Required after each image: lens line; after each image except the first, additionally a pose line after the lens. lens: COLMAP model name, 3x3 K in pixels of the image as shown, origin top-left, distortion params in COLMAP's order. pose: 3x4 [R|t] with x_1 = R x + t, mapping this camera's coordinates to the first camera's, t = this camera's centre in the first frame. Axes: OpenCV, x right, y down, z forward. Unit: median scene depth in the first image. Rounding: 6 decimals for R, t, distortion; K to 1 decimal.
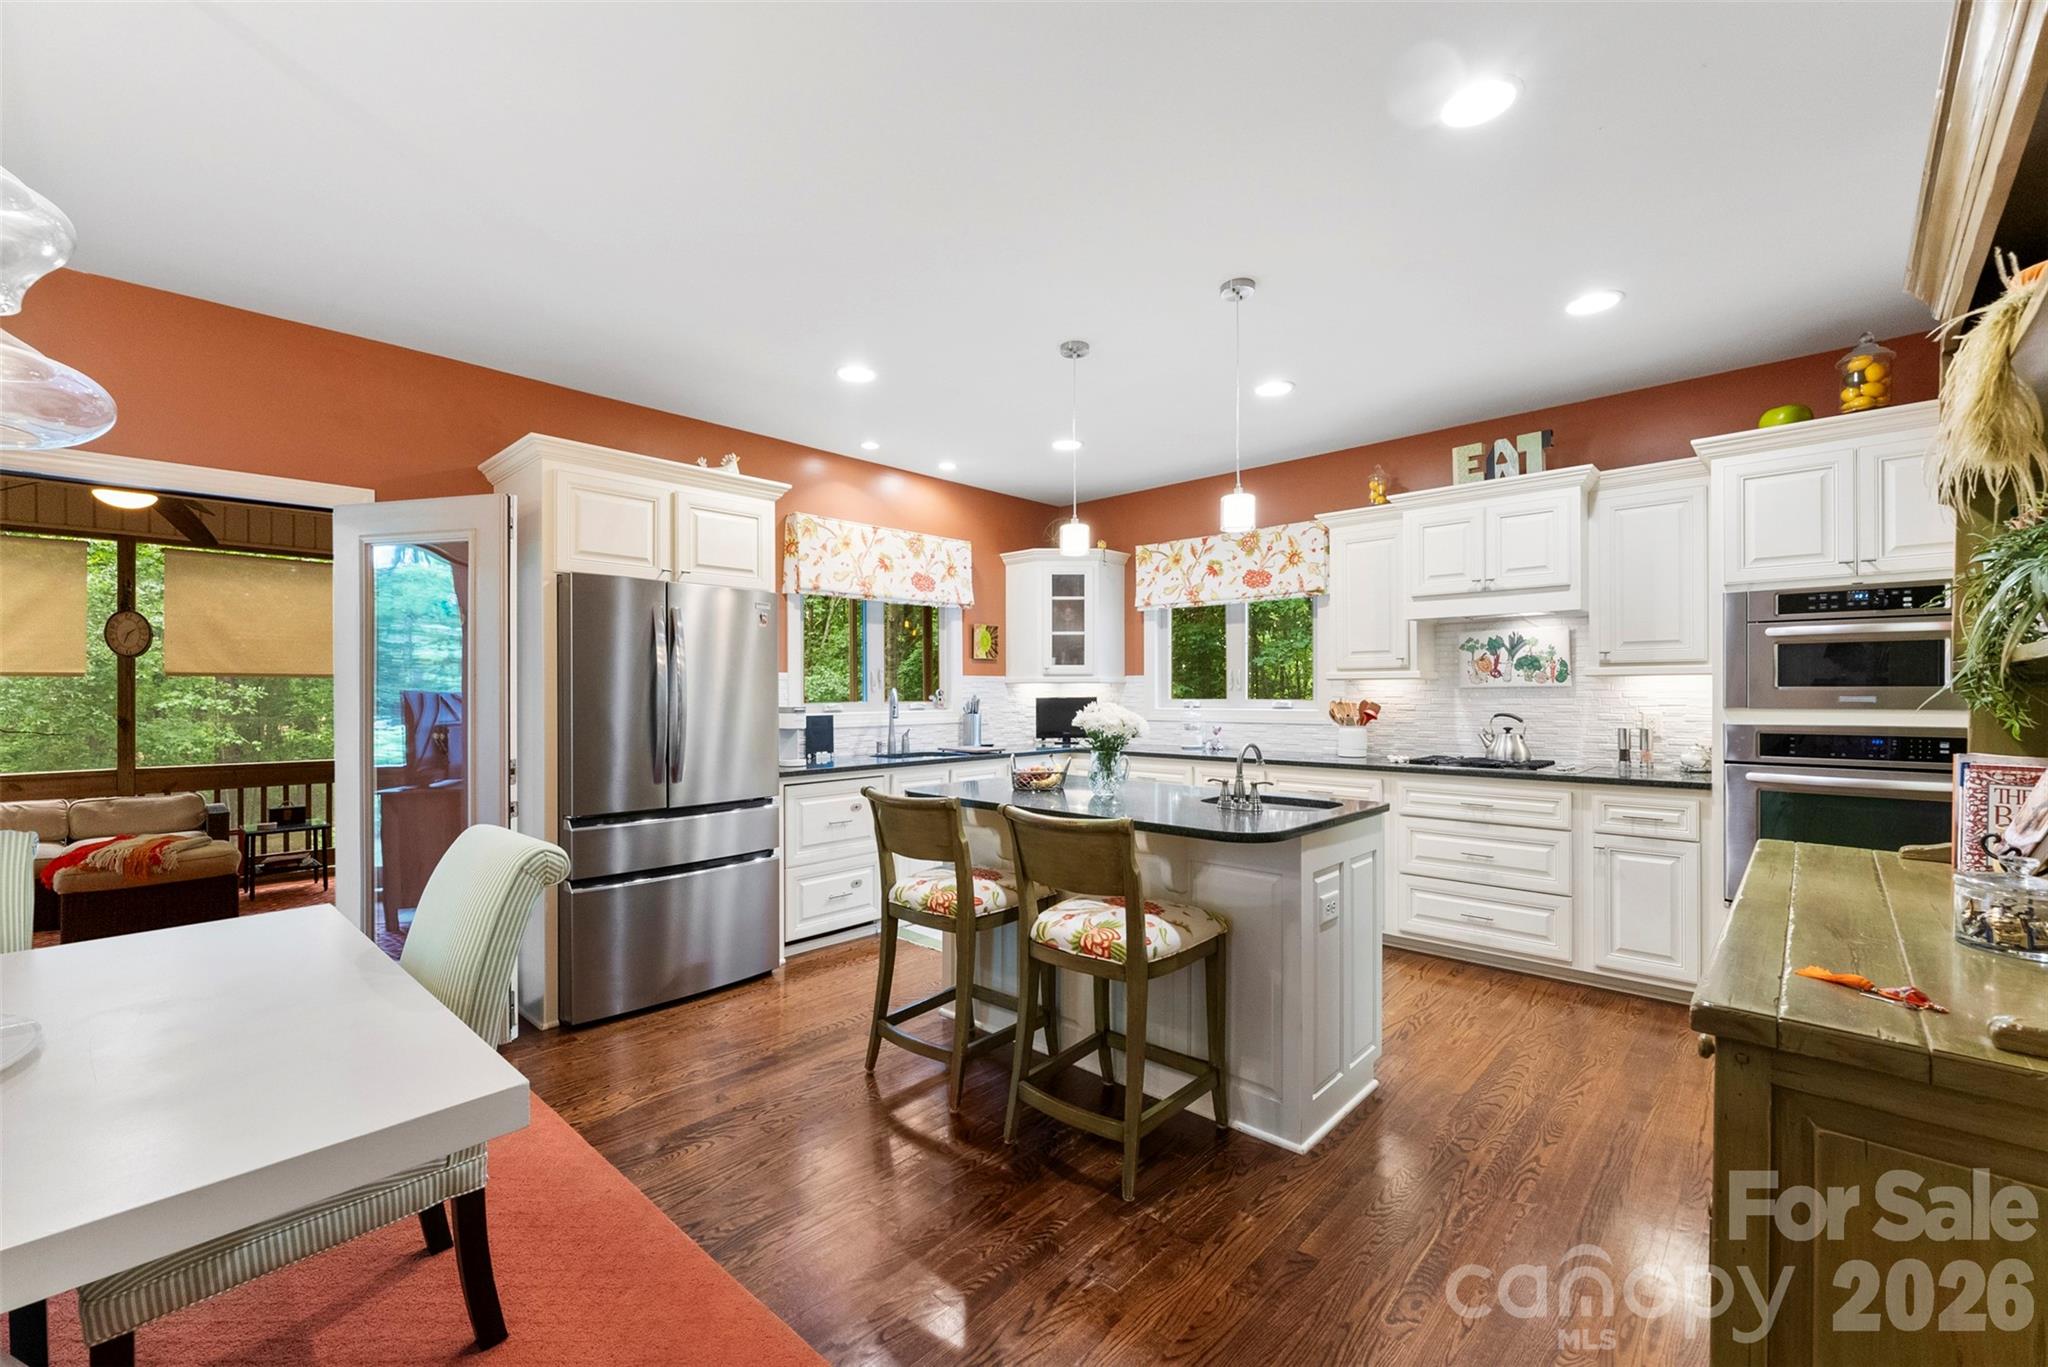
lens RADIAL K [[836.1, 0, 1018.6], [0, 836.1, 693.8], [0, 0, 1]] dist [-0.000186, -0.000111]
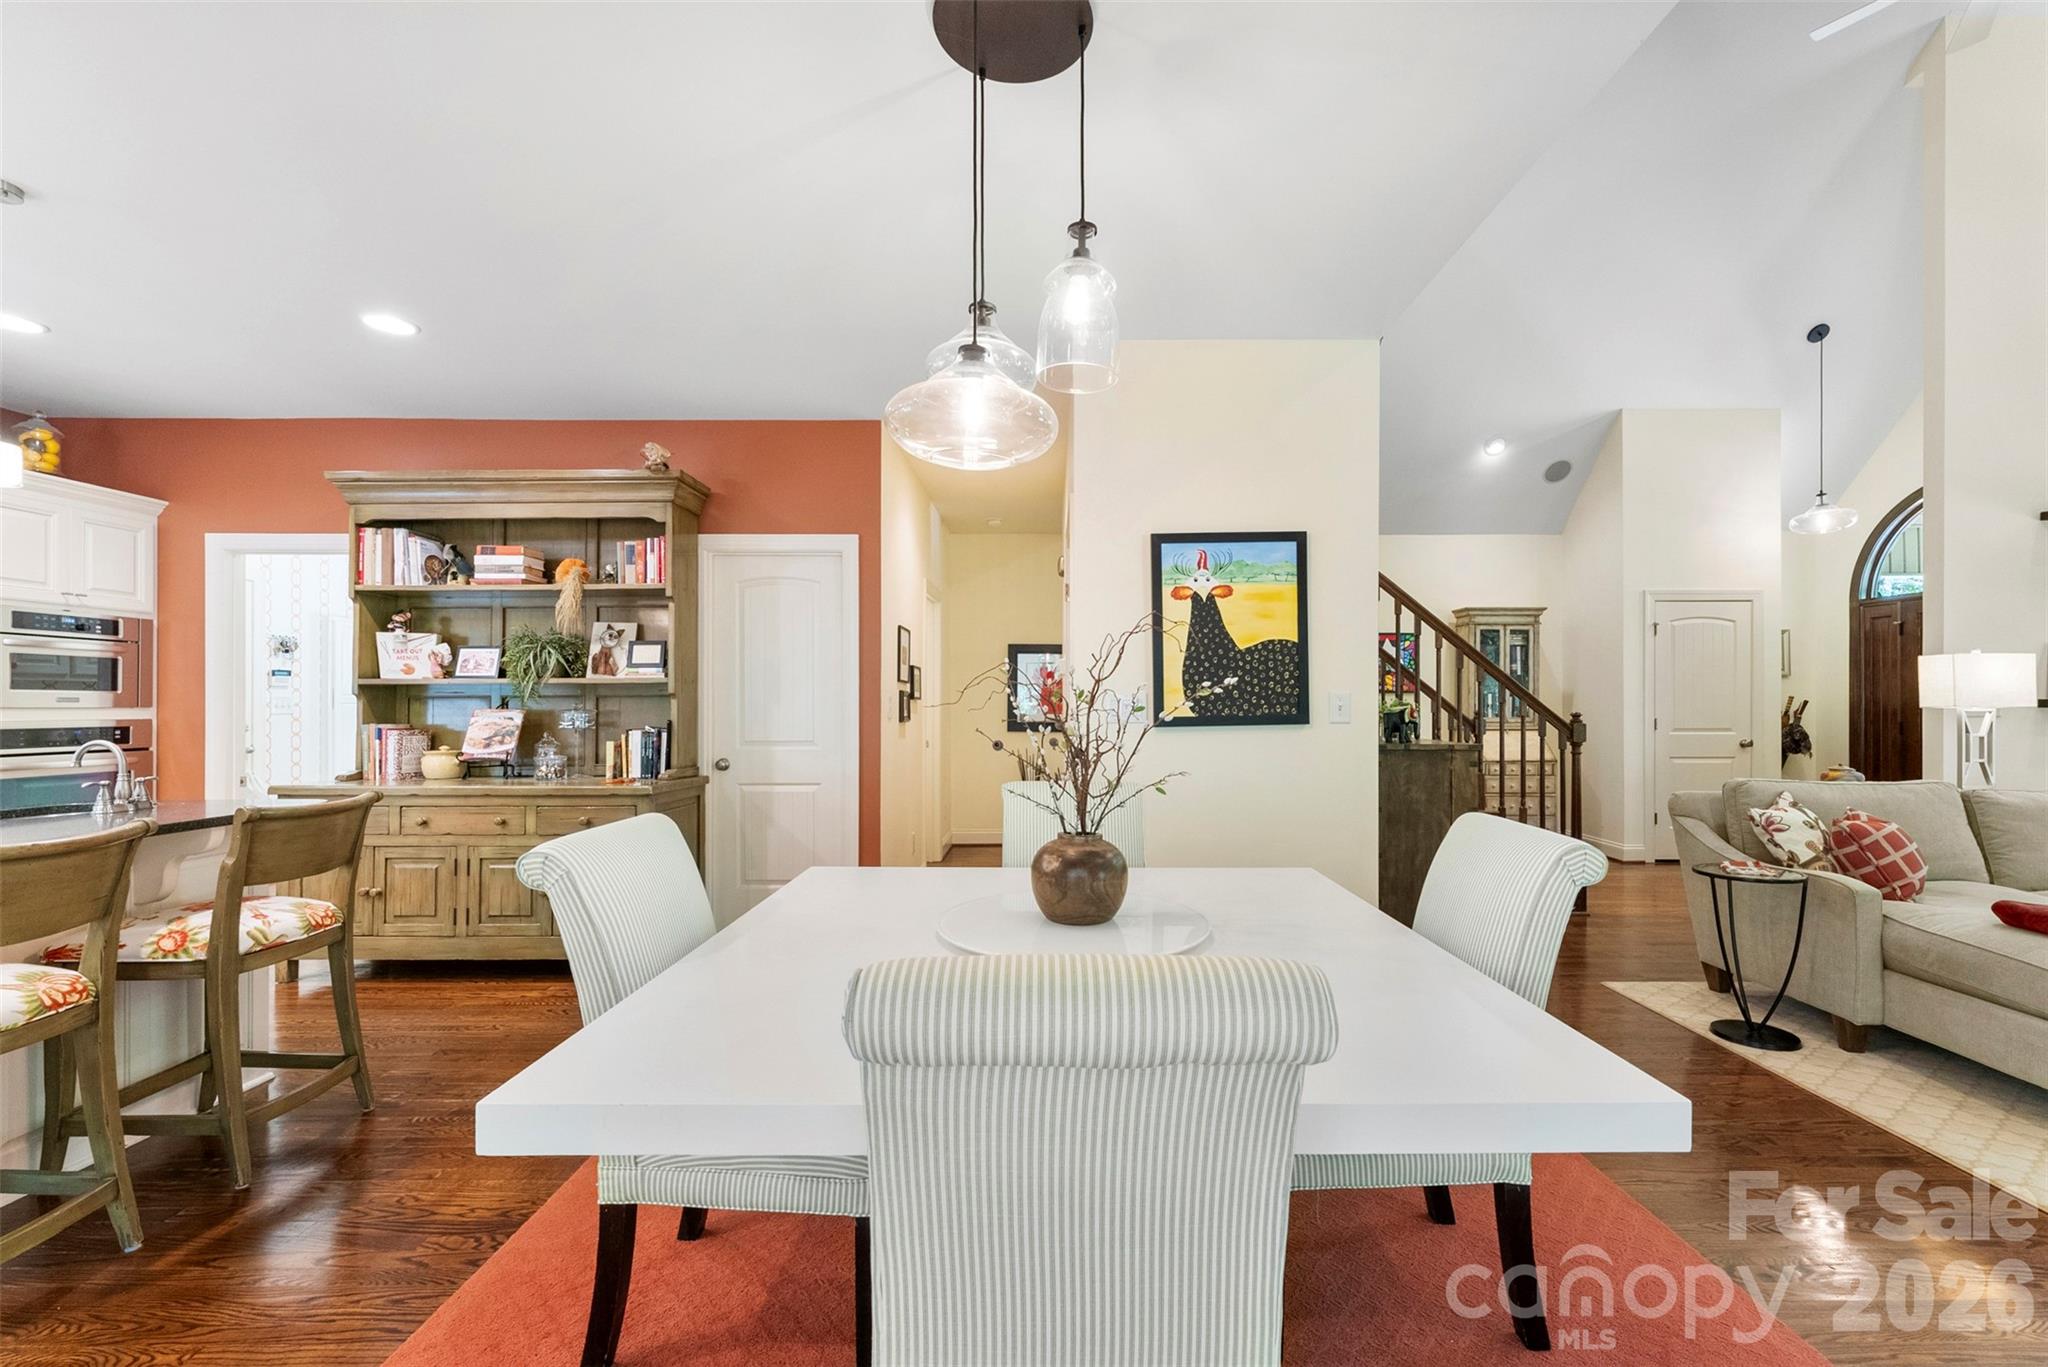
lens RADIAL K [[848.3, 0, 1053.9], [0, 848.3, 703.4], [0, 0, 1]] dist [0.001219, 0.000431]
pose [[-0.684768, 0.004961, 0.728744, -0.621245], [0.004023, 0.999987, -0.003027, 0.013579], [-0.728750, 0.000859, -0.684779, 0.487295]]
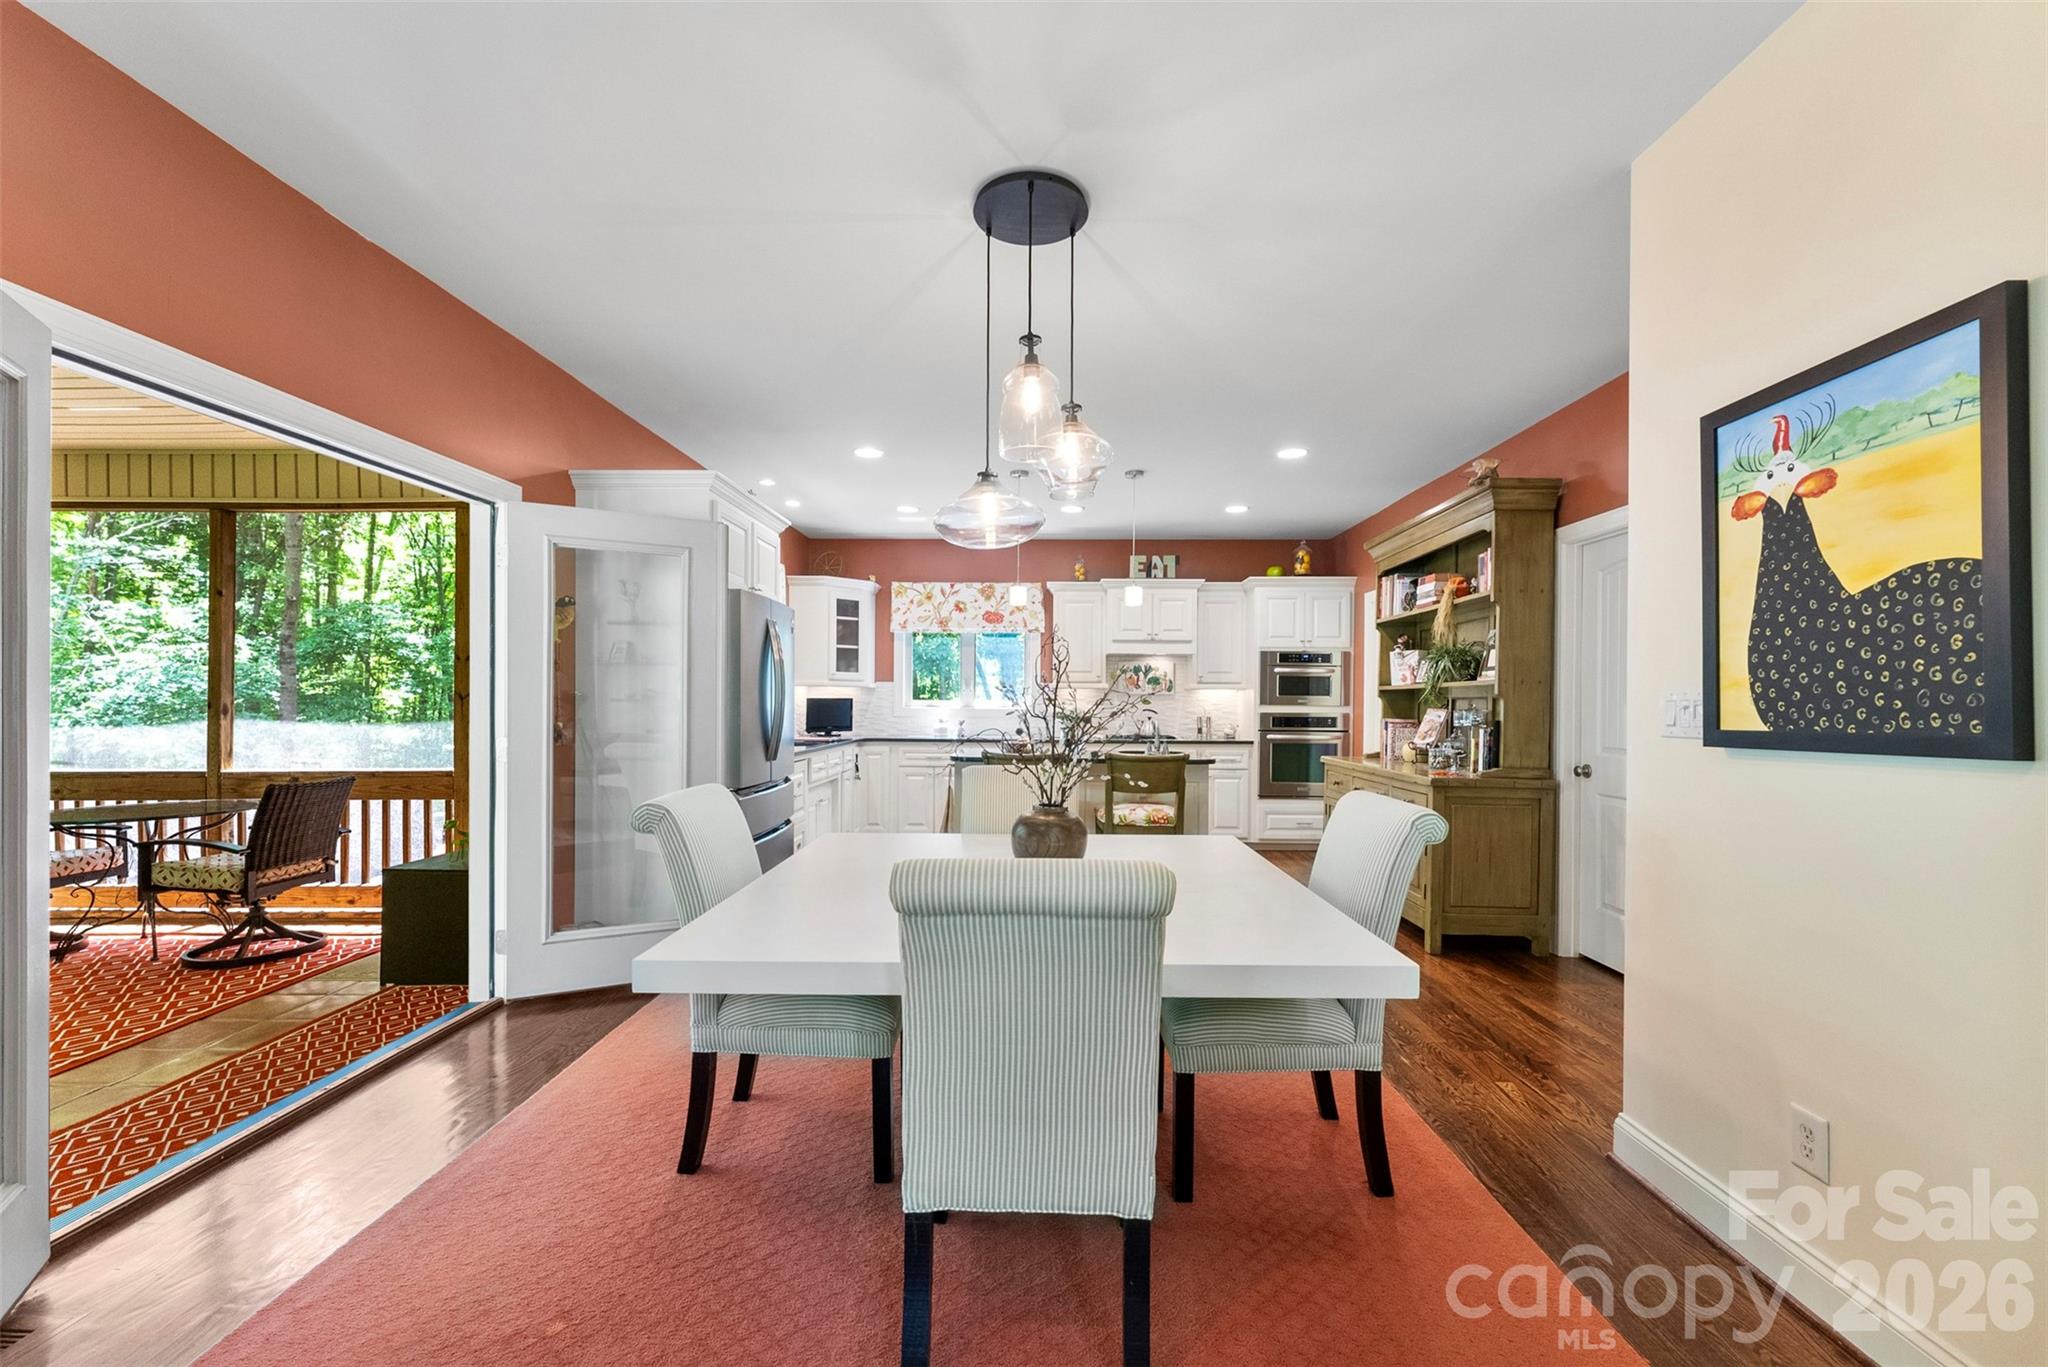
lens RADIAL K [[840.5, 0, 1025.9], [0, 840.5, 702.8], [0, 0, 1]] dist [-0.001267, -0.000334]
pose [[0.745319, 0.007715, 0.666663, -0.681220], [-0.008398, 0.999962, -0.002183, 0.013741], [-0.666655, -0.003971, 0.745356, -0.129595]]
